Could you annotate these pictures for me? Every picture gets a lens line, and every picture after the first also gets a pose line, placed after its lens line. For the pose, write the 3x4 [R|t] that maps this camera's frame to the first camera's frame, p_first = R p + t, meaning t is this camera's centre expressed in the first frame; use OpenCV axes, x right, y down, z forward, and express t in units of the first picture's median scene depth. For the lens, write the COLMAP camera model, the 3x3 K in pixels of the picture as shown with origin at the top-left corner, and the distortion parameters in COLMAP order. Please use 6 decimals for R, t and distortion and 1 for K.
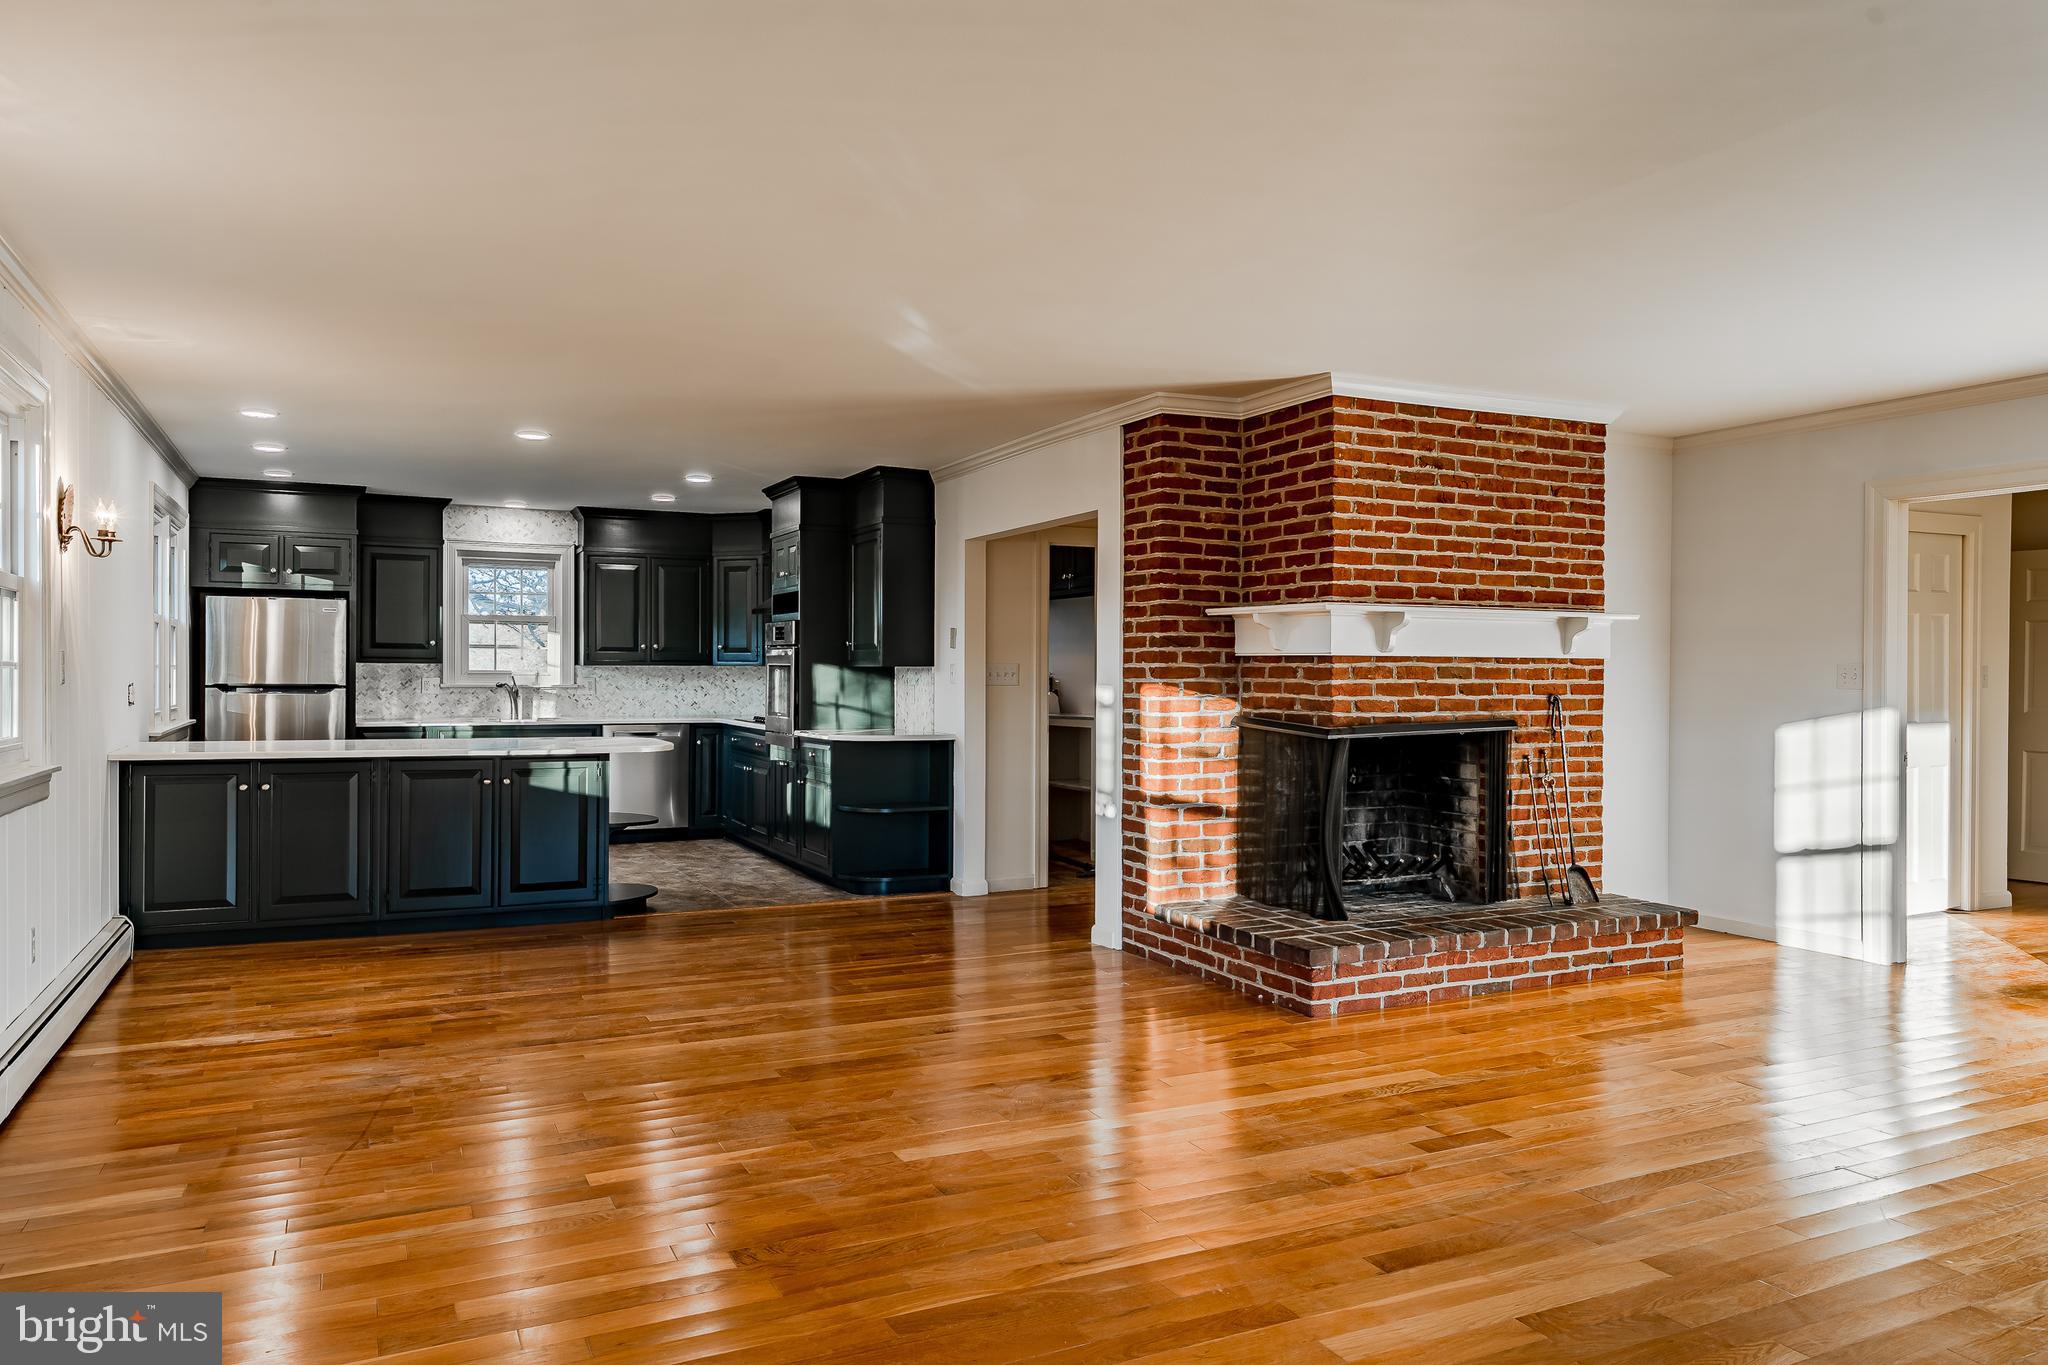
lens RADIAL K [[1363.5, 0, 1001.4], [0, 1363.5, 682.6], [0, 0, 1]] dist [0.005822, 0.000155]
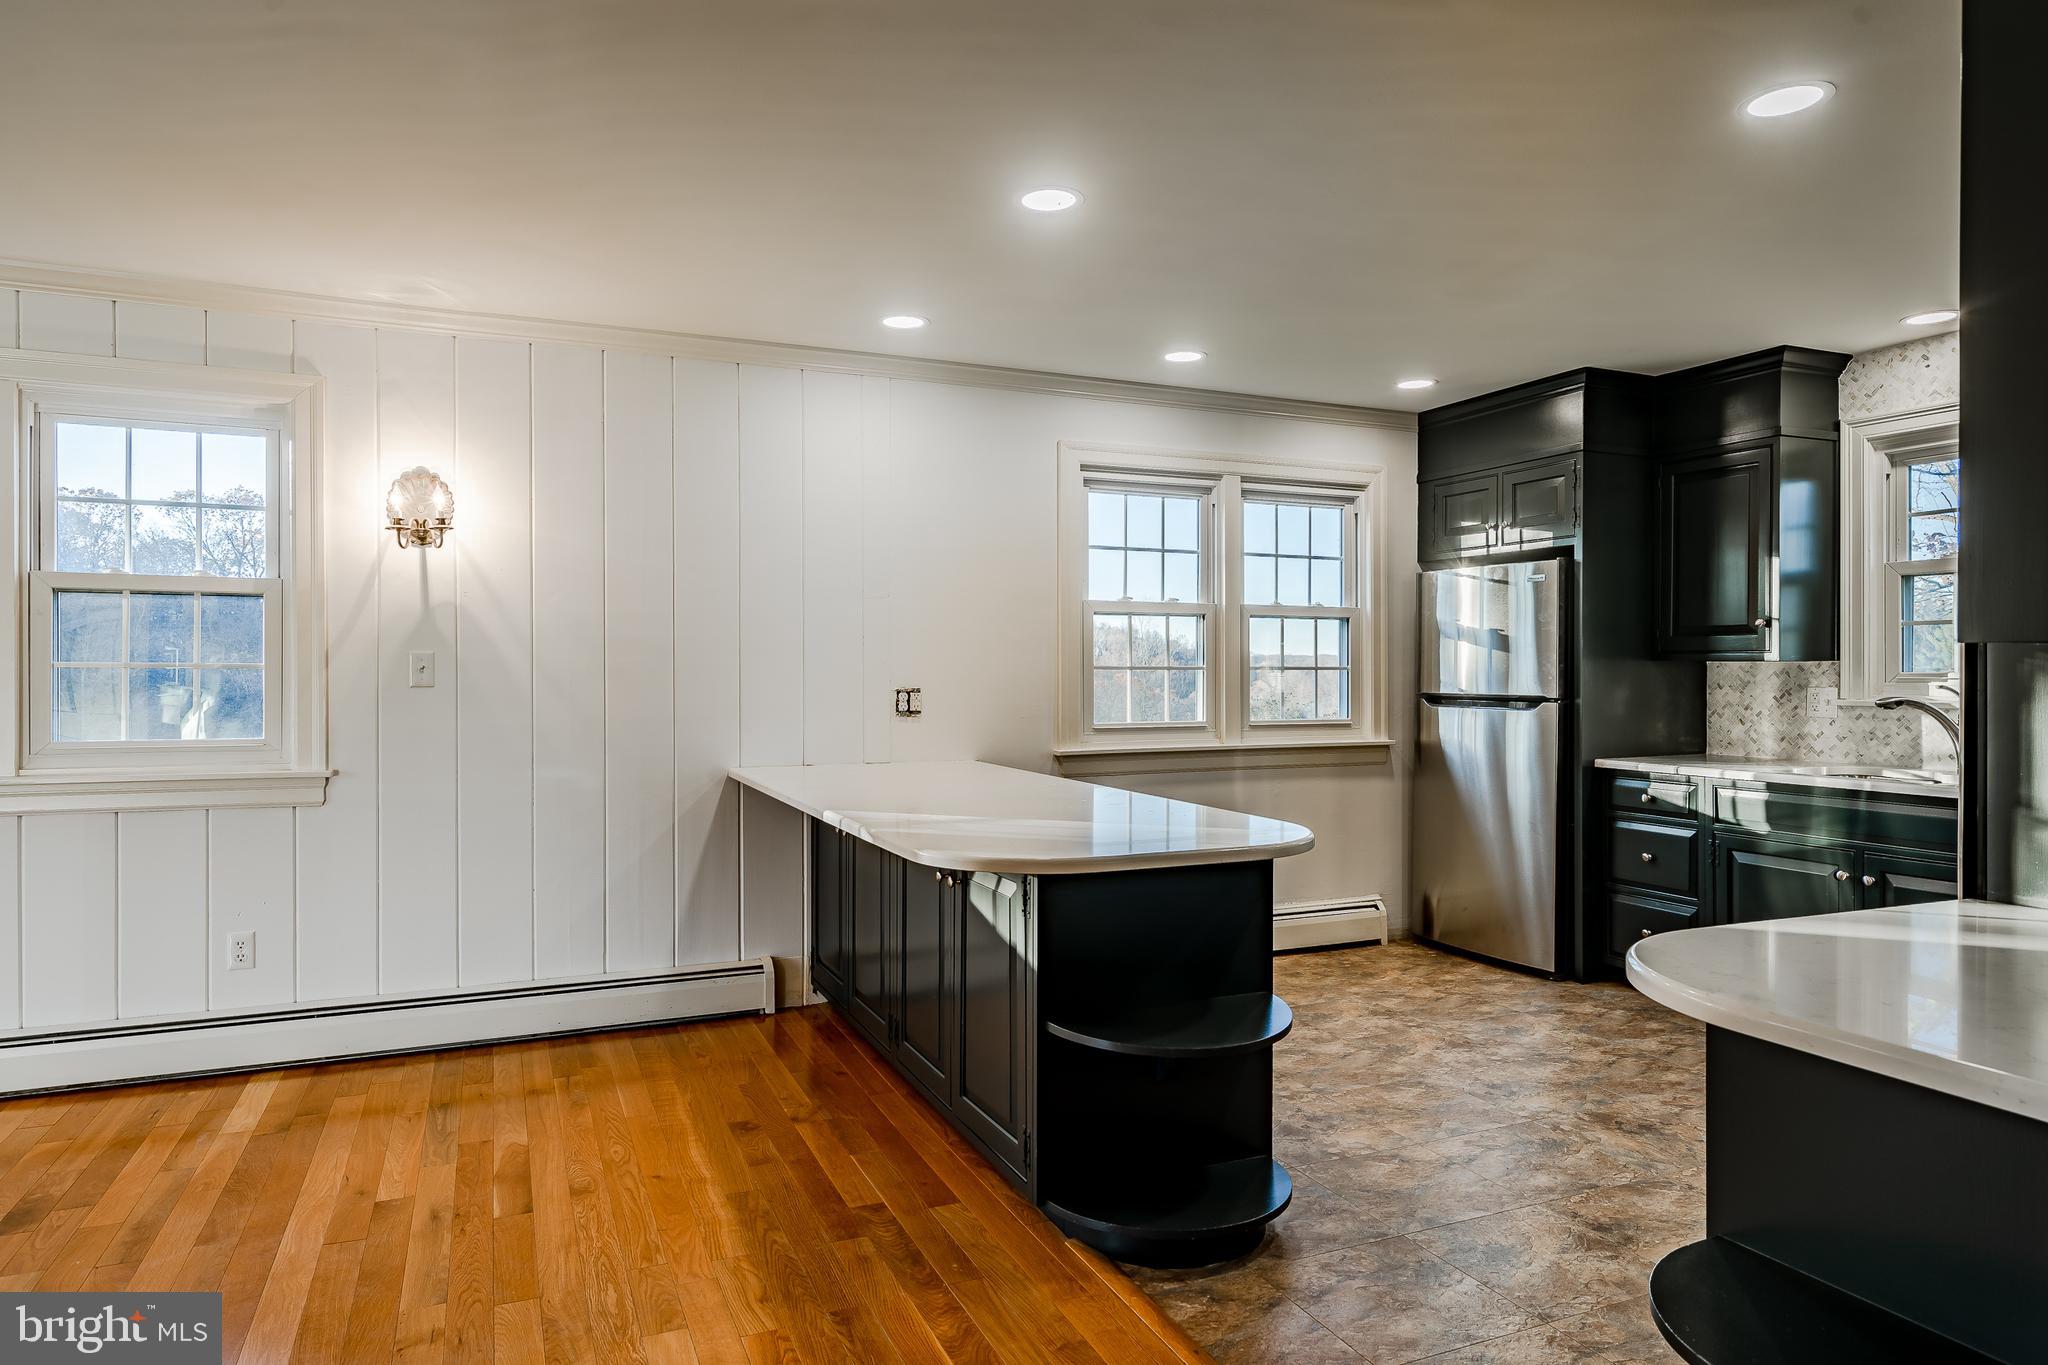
lens RADIAL K [[1218.2, 0, 1017.1], [0, 1218.2, 674.9], [0, 0, 1]] dist [0.007414, 0.001267]
pose [[-0.035141, -0.001106, -0.999382, 0.121998], [-0.009994, 0.999950, -0.000755, -0.007842], [0.999332, 0.009961, -0.035150, 1.137442]]
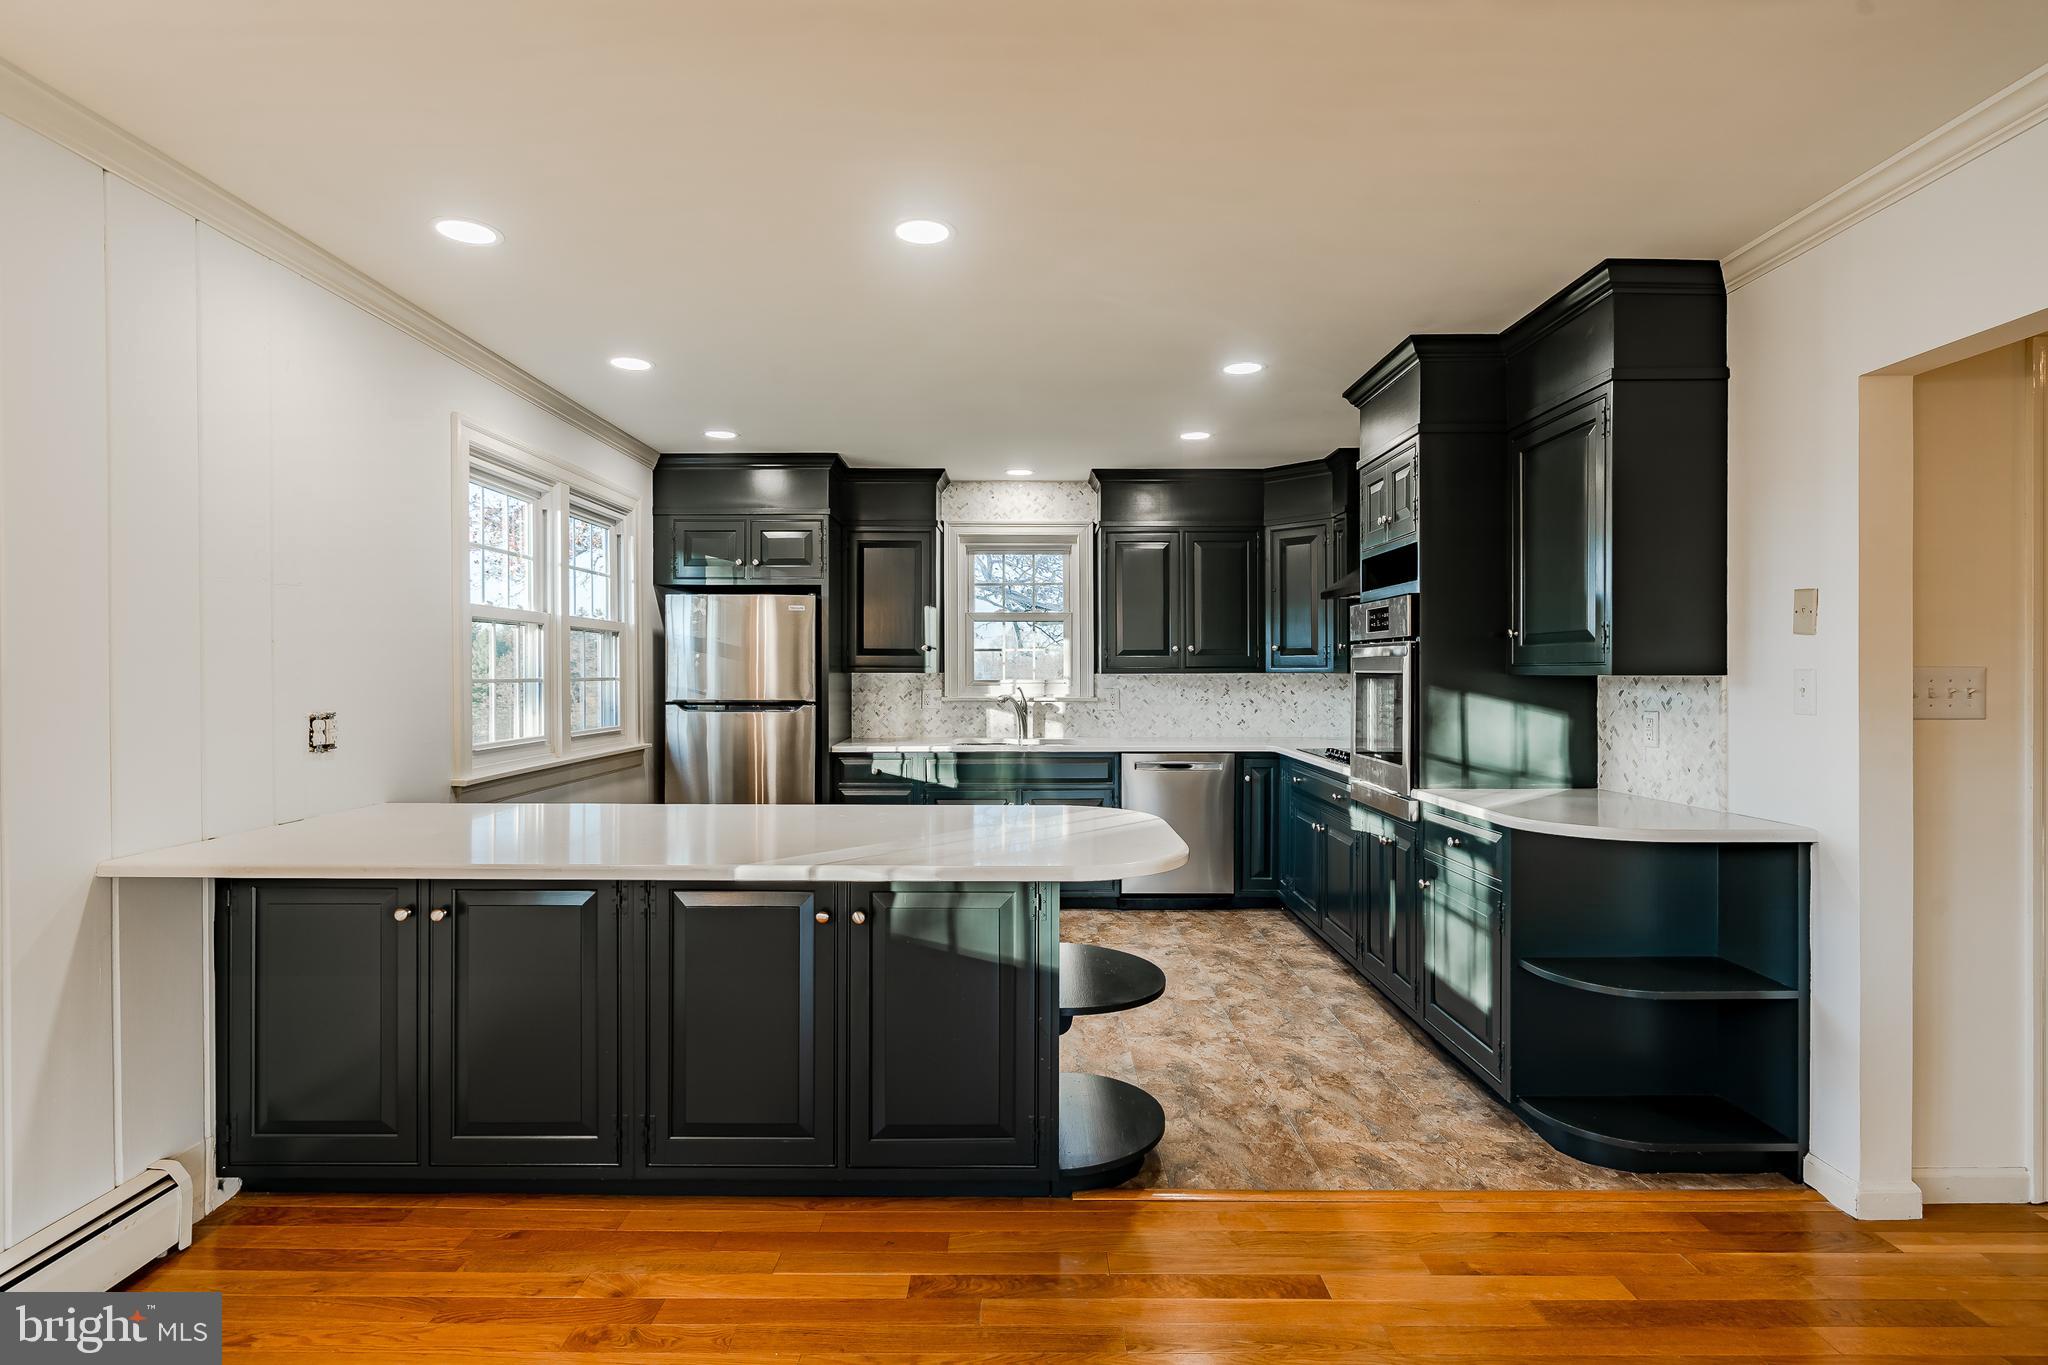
lens RADIAL K [[1004.4, 0, 1029.5], [0, 1004.4, 672.2], [0, 0, 1]] dist [-0.002158, -0.000290]
pose [[0.903068, -0.005887, -0.429458, -0.158812], [0.001931, 0.999952, -0.009646, -0.013113], [0.429494, 0.007881, 0.903035, 0.765633]]
